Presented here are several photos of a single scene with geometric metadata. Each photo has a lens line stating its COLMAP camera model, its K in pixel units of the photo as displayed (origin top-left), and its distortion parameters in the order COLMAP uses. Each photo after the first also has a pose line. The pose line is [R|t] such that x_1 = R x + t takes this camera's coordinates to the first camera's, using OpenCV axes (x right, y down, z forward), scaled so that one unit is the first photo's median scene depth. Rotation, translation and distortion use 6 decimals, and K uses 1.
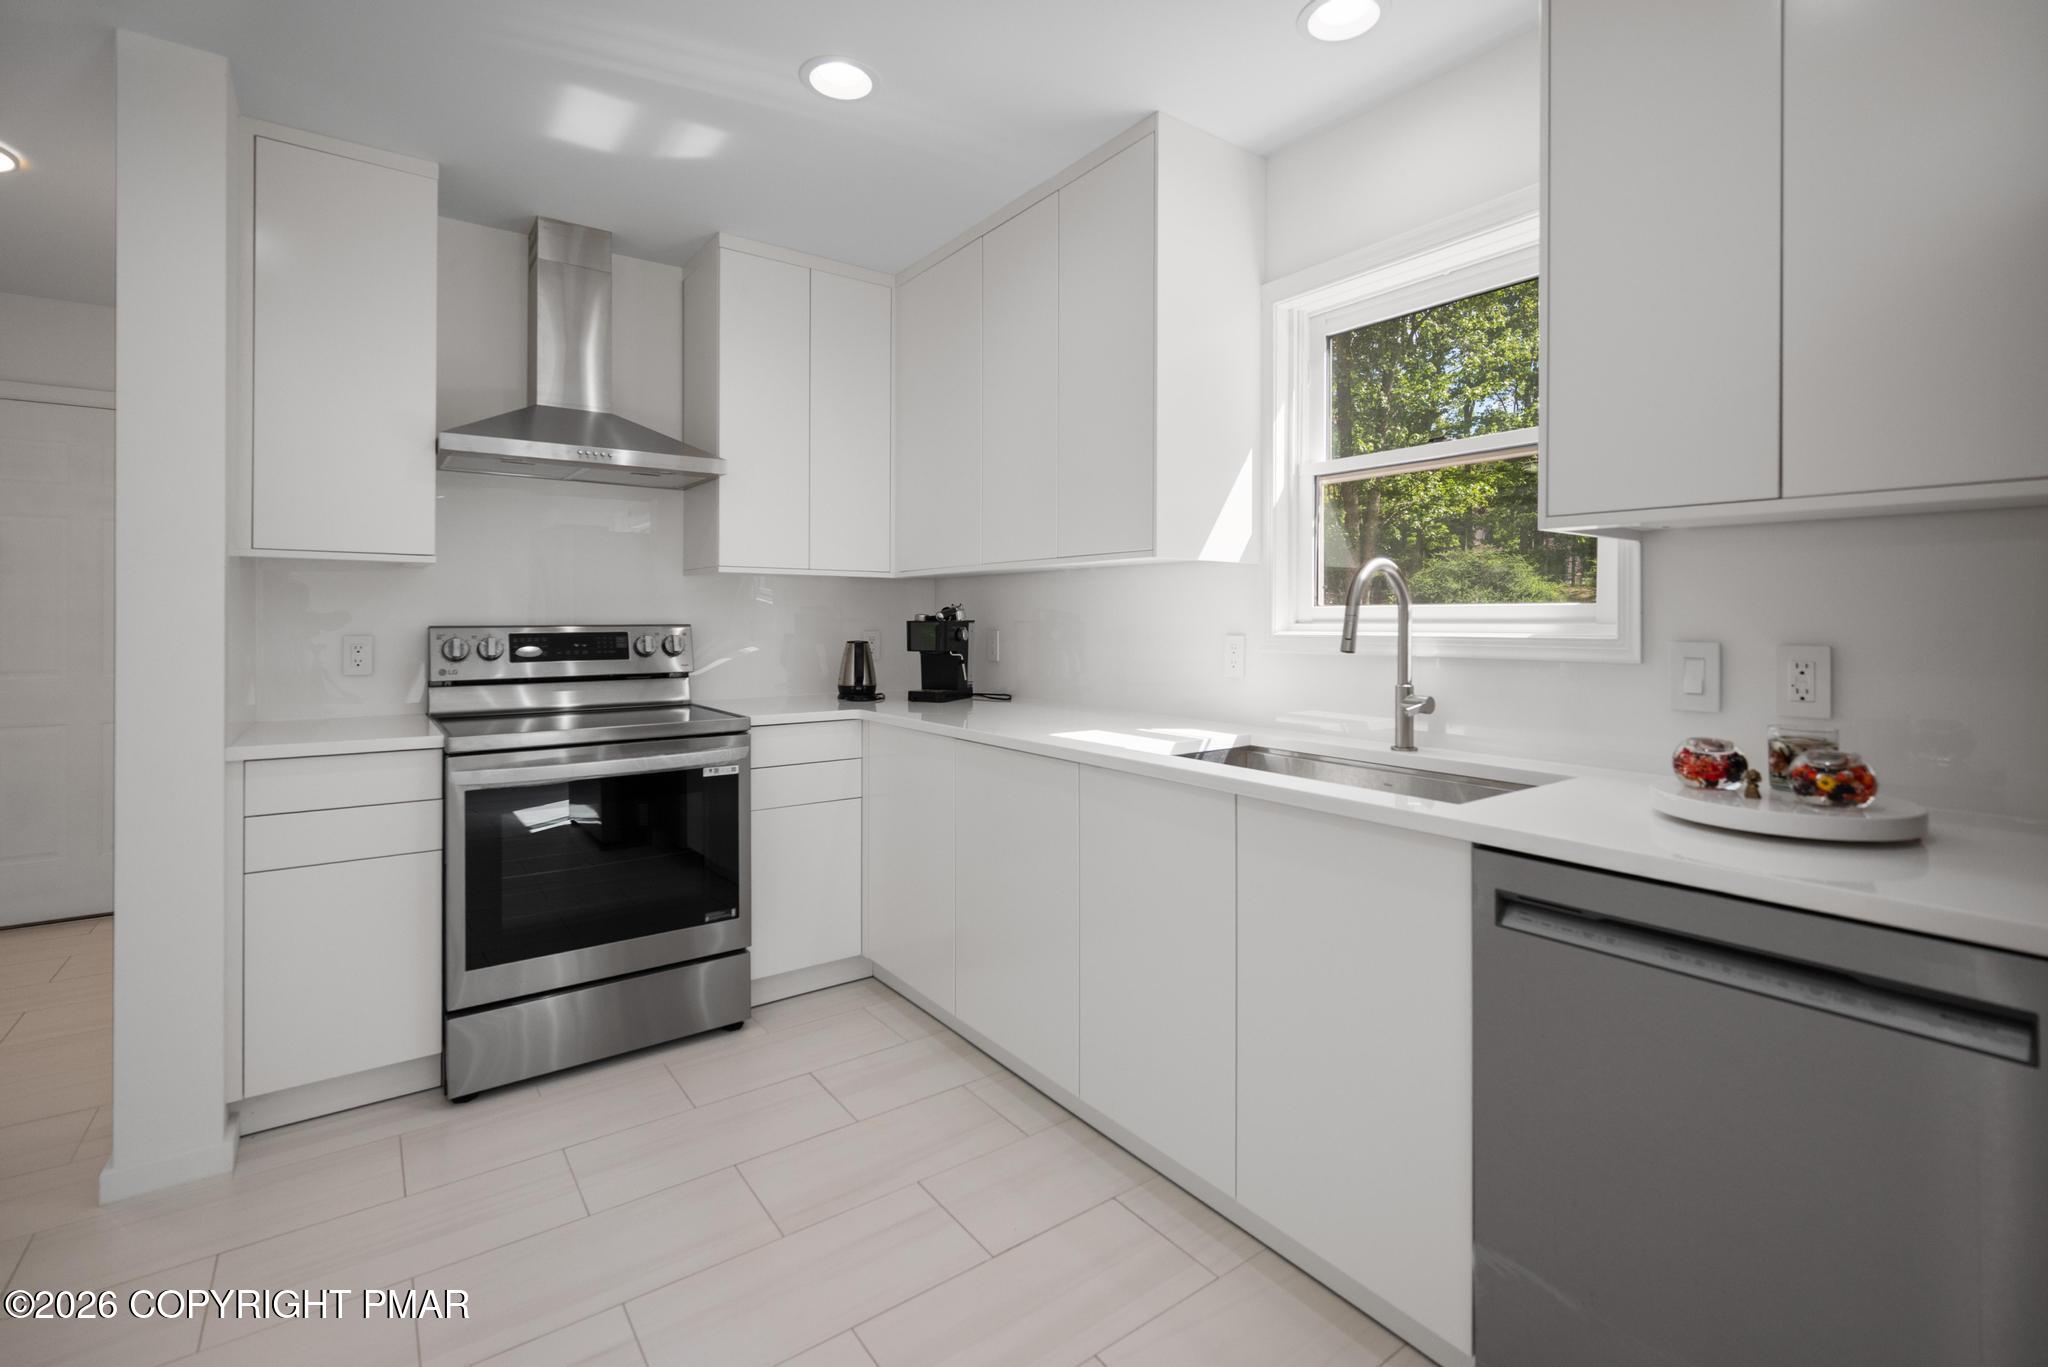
lens RADIAL K [[927.8, 0, 1025.7], [0, 927.8, 621.7], [0, 0, 1]] dist [-0.001035, -0.000219]
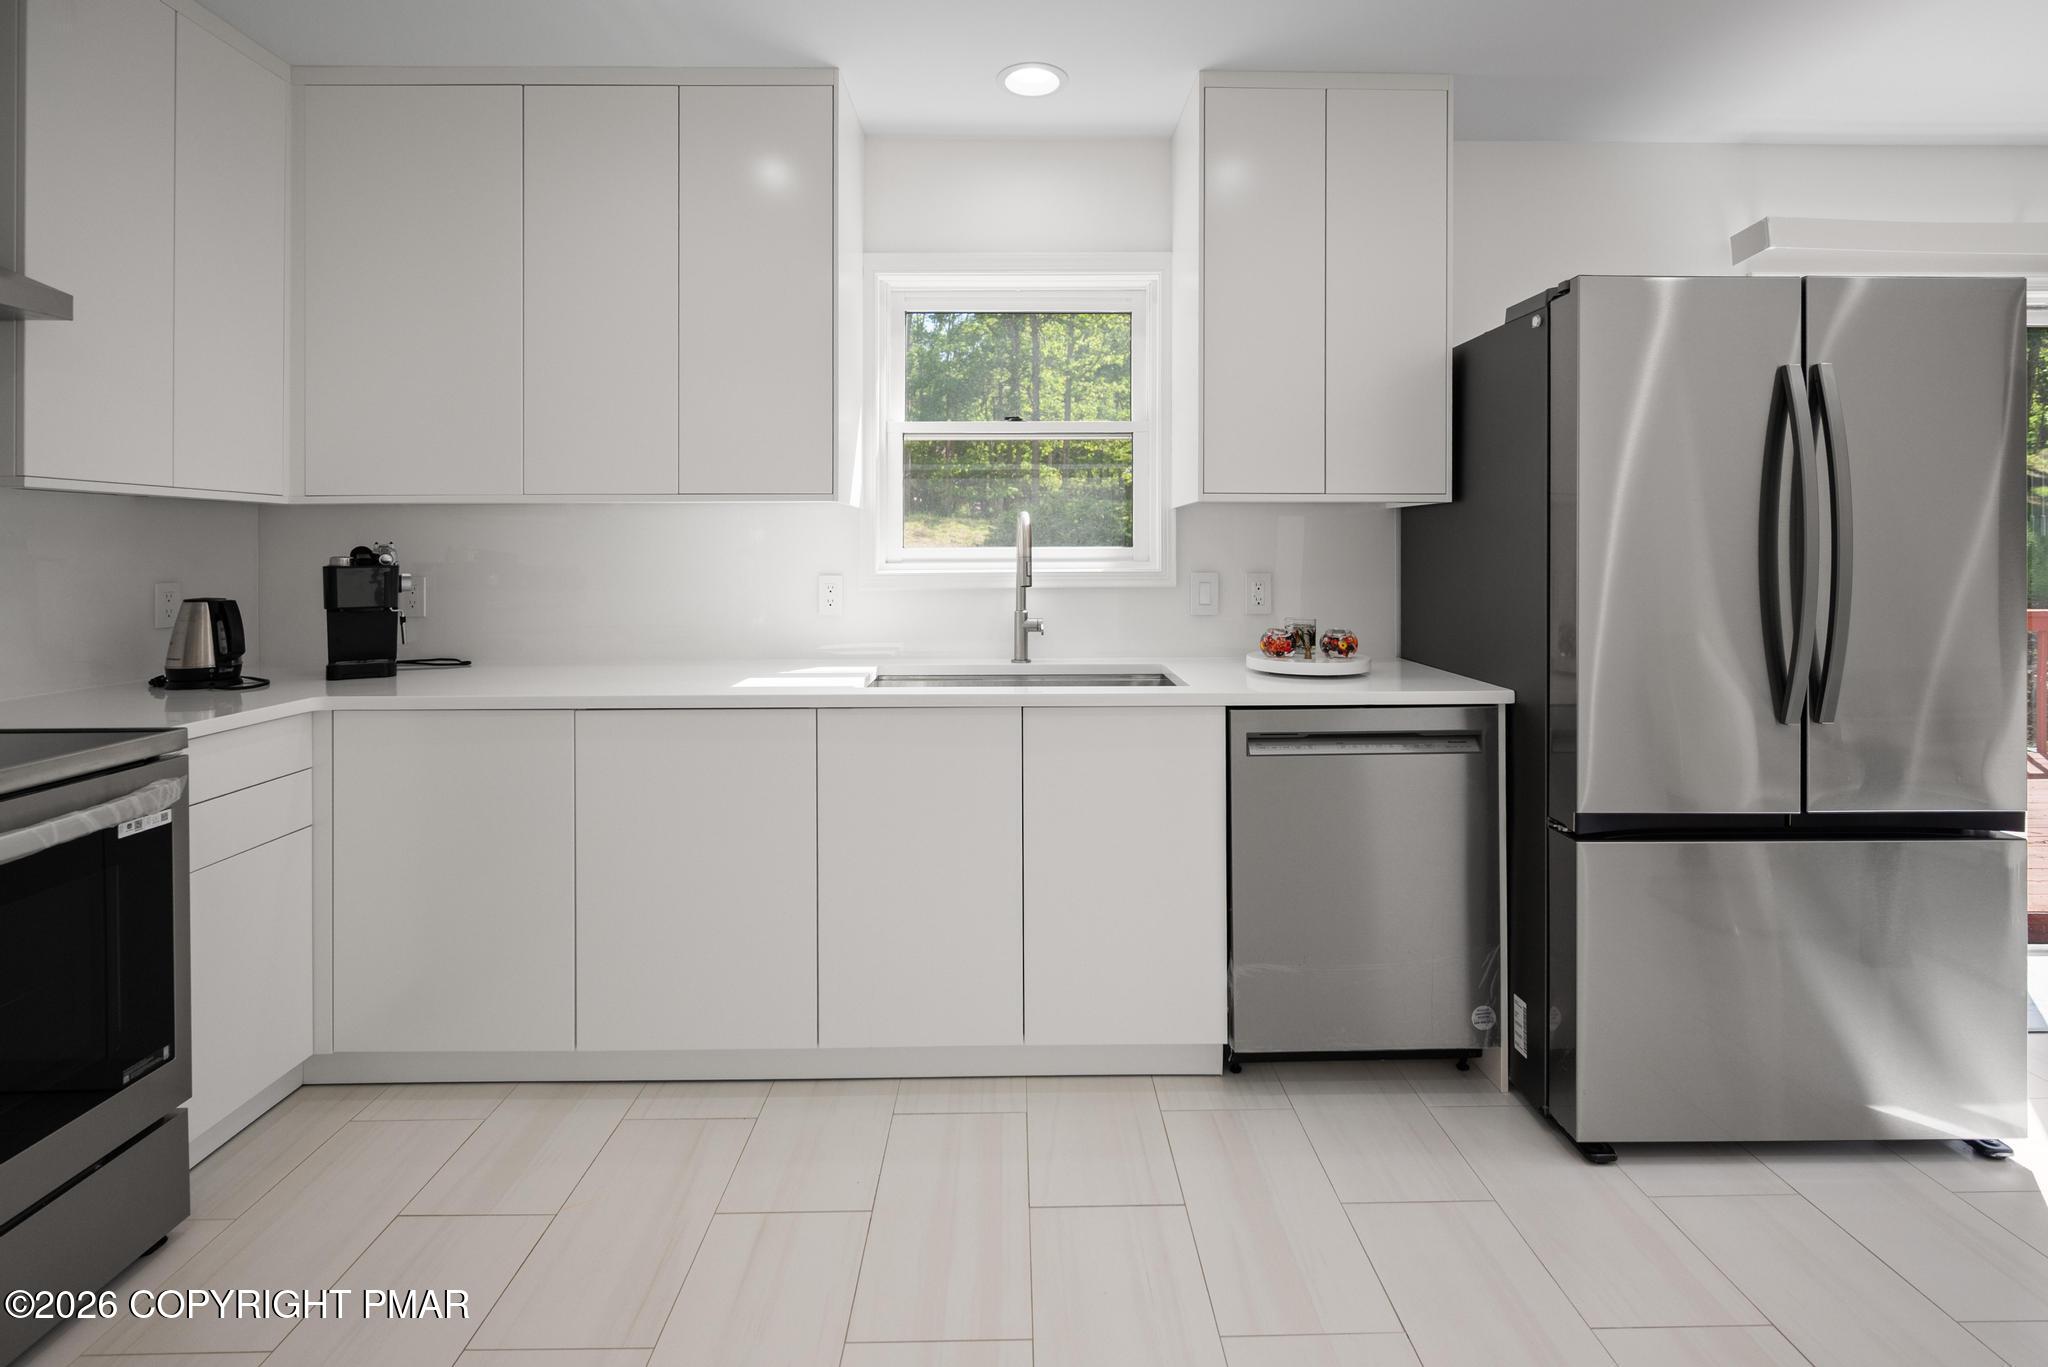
lens RADIAL K [[952.5, 0, 1028.6], [0, 952.5, 552.9], [0, 0, 1]] dist [0.000916, -0.000172]
pose [[0.578328, -0.006003, 0.815782, -0.523421], [0.007502, 0.999970, 0.002040, -0.011011], [-0.815770, 0.004941, 0.578356, 0.187603]]
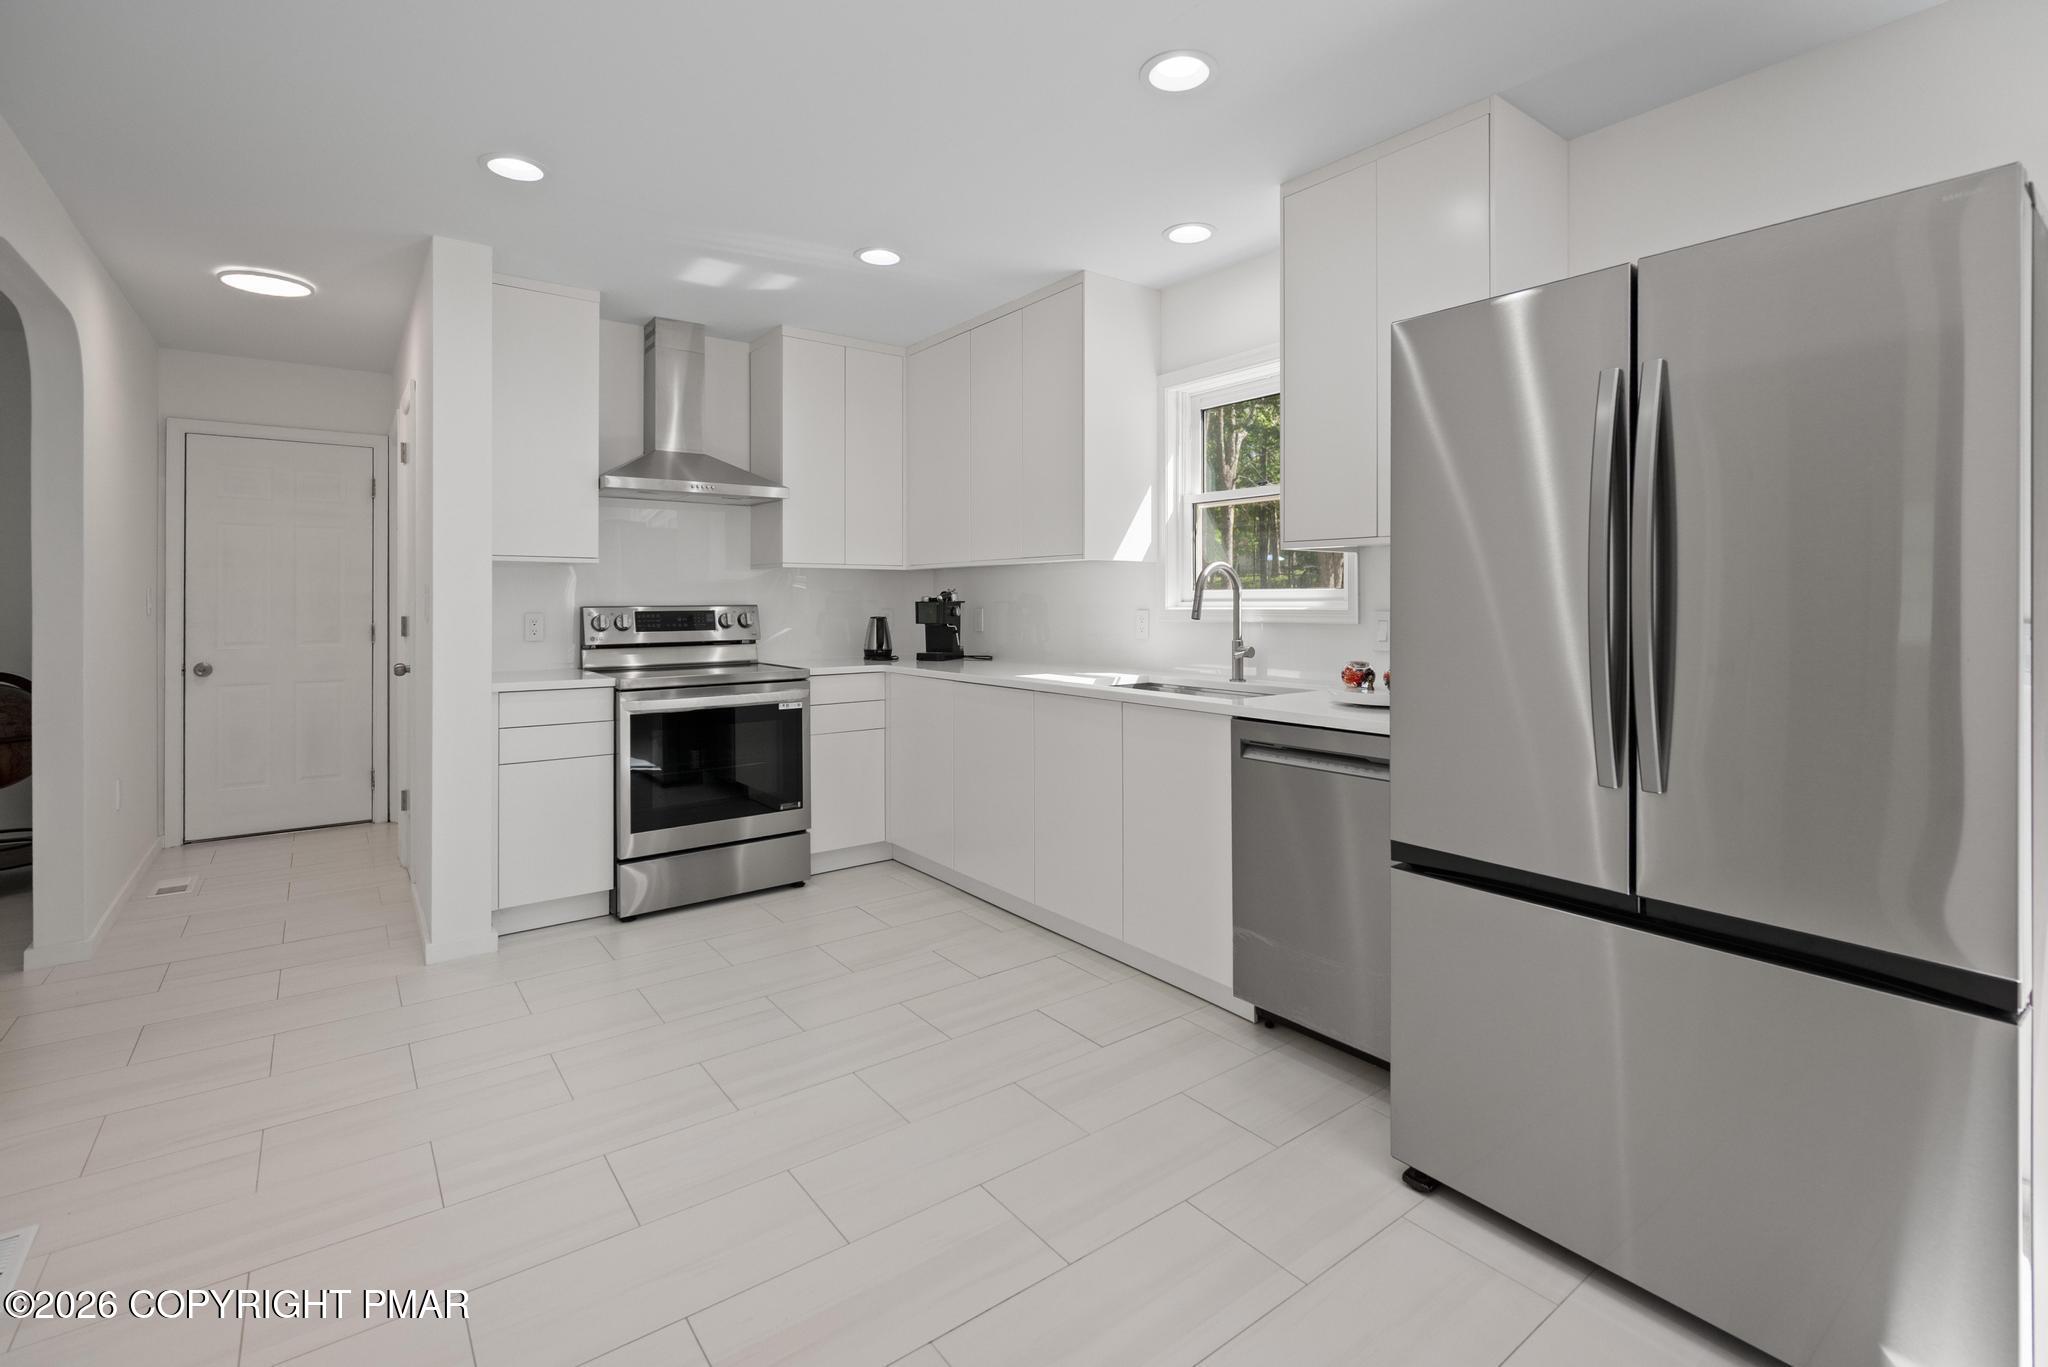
lens RADIAL K [[934.0, 0, 1023.8], [0, 934.0, 603.4], [0, 0, 1]] dist [-0.000595, -0.000178]
pose [[0.999908, -0.003989, 0.012989, 0.017080], [0.003990, 0.999992, -0.000017, 0.003193], [-0.012989, 0.000069, 0.999916, -0.479418]]
